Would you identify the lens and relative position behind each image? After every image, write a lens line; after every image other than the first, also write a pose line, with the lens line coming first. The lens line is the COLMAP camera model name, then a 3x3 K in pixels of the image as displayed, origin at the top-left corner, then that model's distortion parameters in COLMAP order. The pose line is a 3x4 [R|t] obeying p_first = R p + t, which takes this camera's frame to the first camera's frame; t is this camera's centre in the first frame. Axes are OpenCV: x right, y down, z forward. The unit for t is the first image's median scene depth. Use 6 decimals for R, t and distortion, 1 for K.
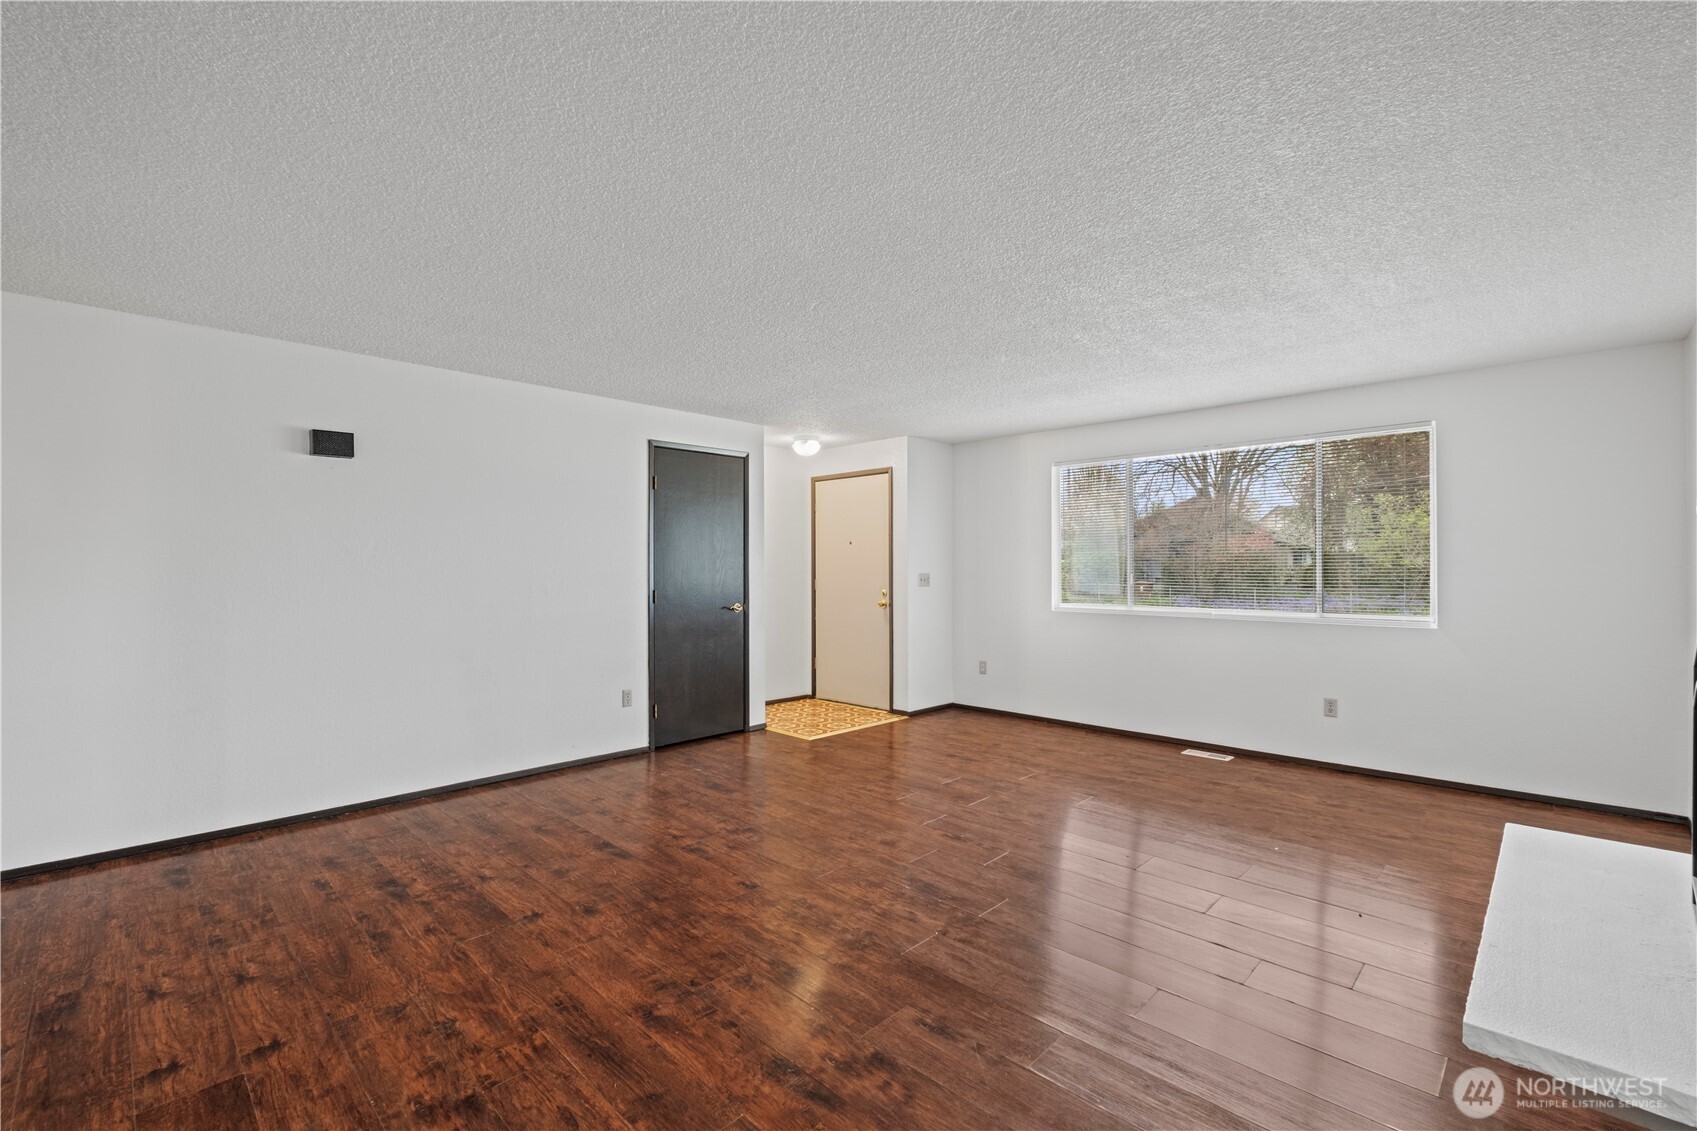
lens RADIAL K [[760.1, 0, 848.5], [0, 760.1, 565.5], [0, 0, 1]] dist [-0.000170, -0.000413]
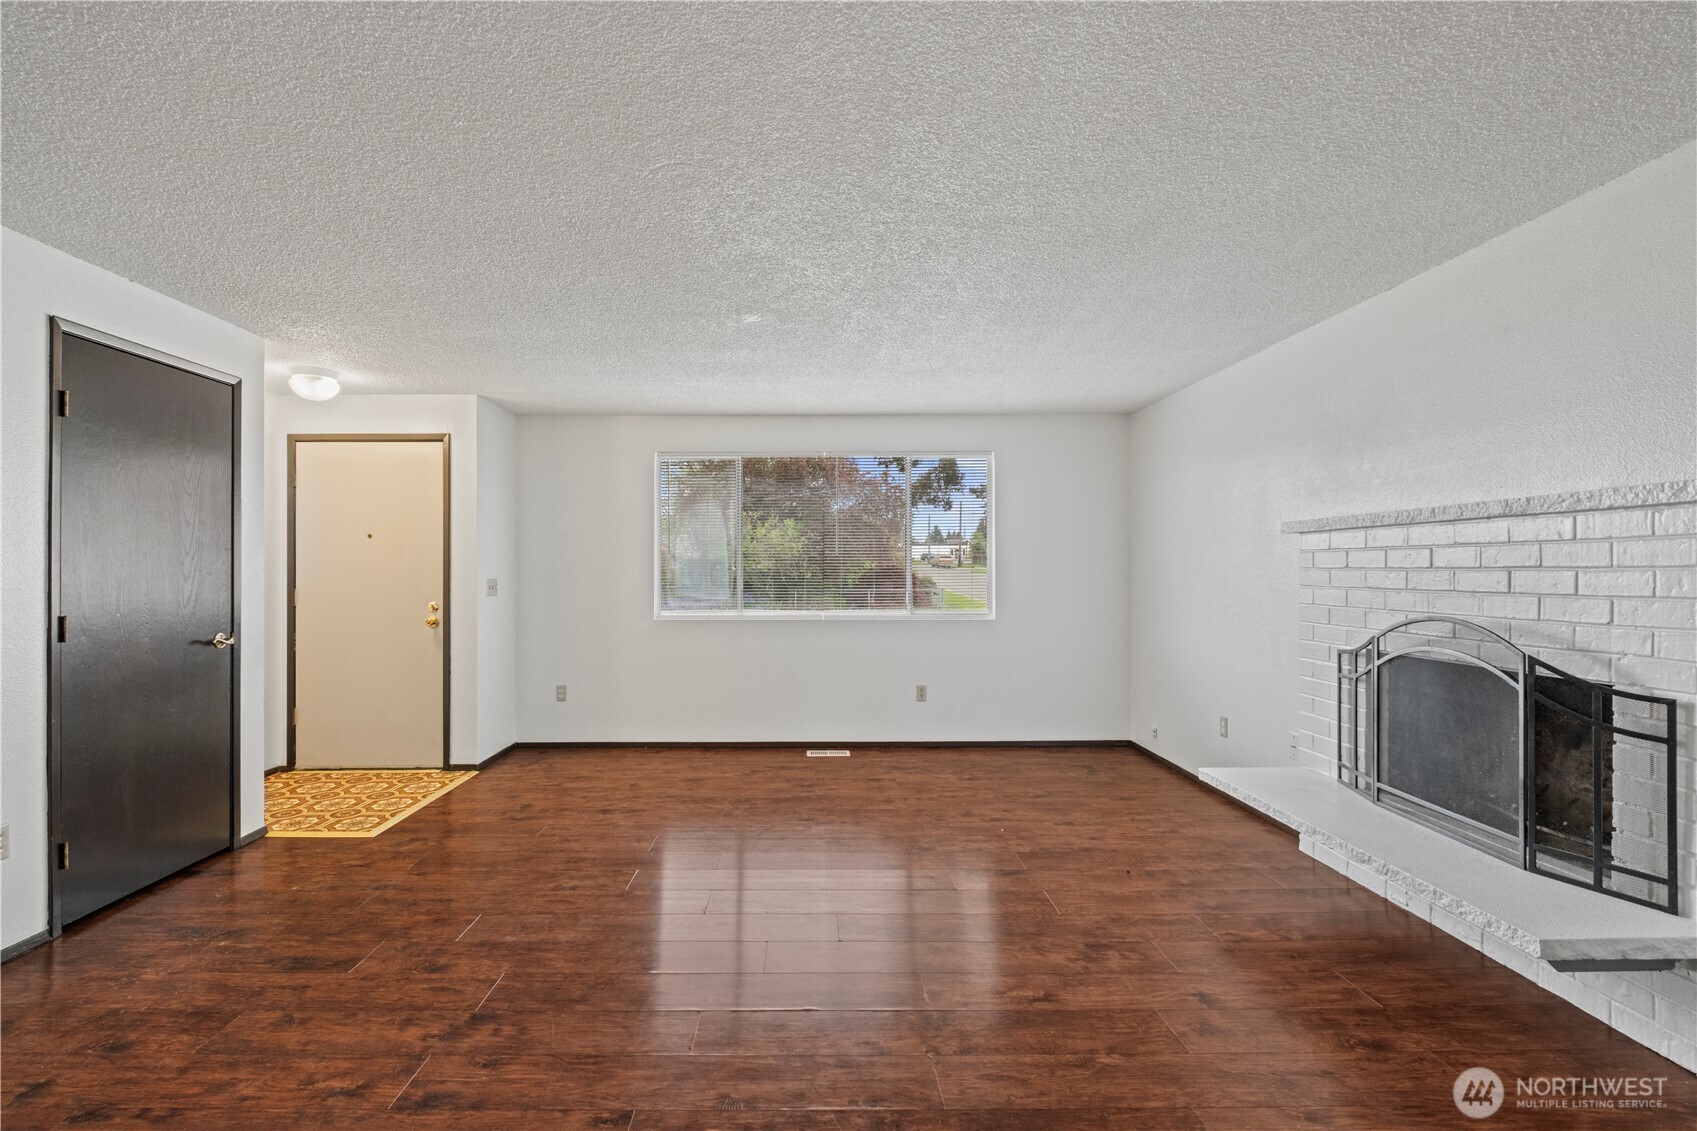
lens RADIAL K [[755.4, 0, 835.2], [0, 755.4, 567.8], [0, 0, 1]] dist [-0.001843, -0.000775]
pose [[0.700513, 0.001634, 0.713638, -0.252740], [-0.000243, 0.999998, -0.002052, 0.001089], [-0.713640, 0.001264, 0.700512, 0.284137]]
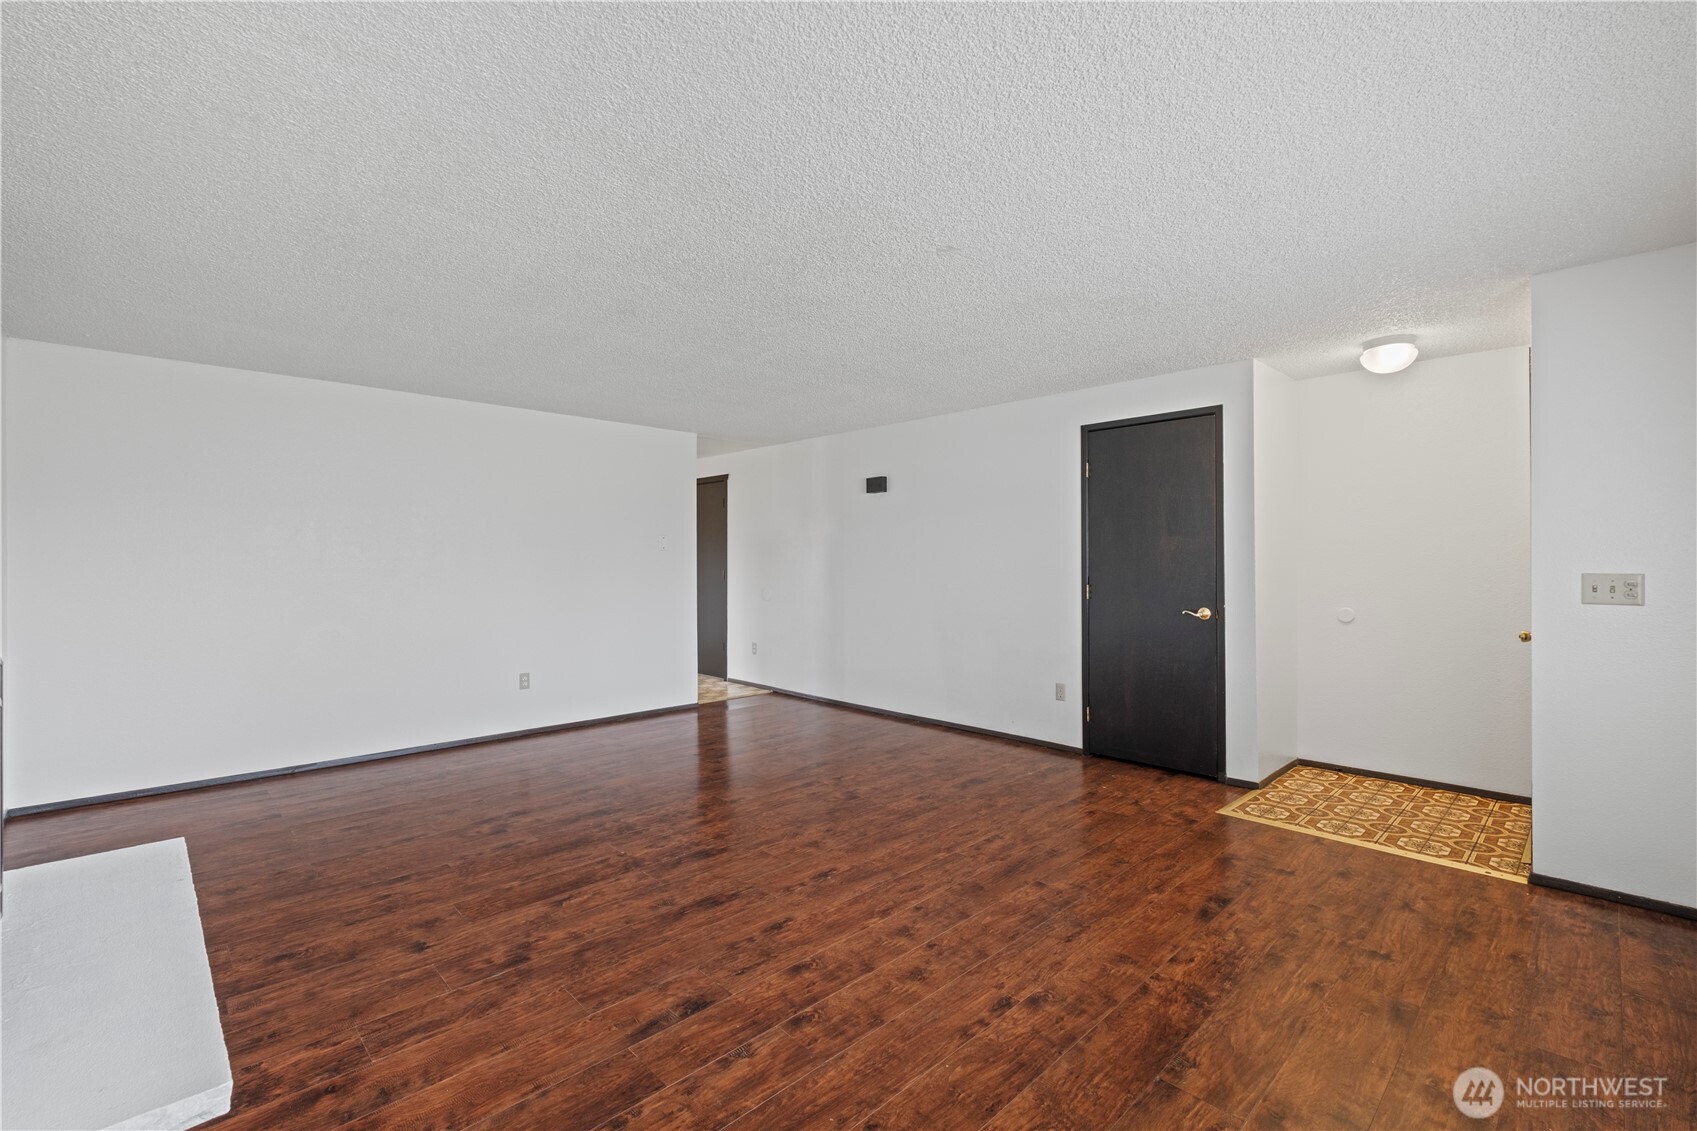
lens RADIAL K [[755.4, 0, 835.2], [0, 755.4, 567.8], [0, 0, 1]] dist [-0.001843, -0.000775]
pose [[-0.063644, 0.010739, -0.997915, 0.698553], [0.003285, 0.999939, 0.010551, -0.000172], [0.997967, -0.002607, -0.063676, 0.748918]]
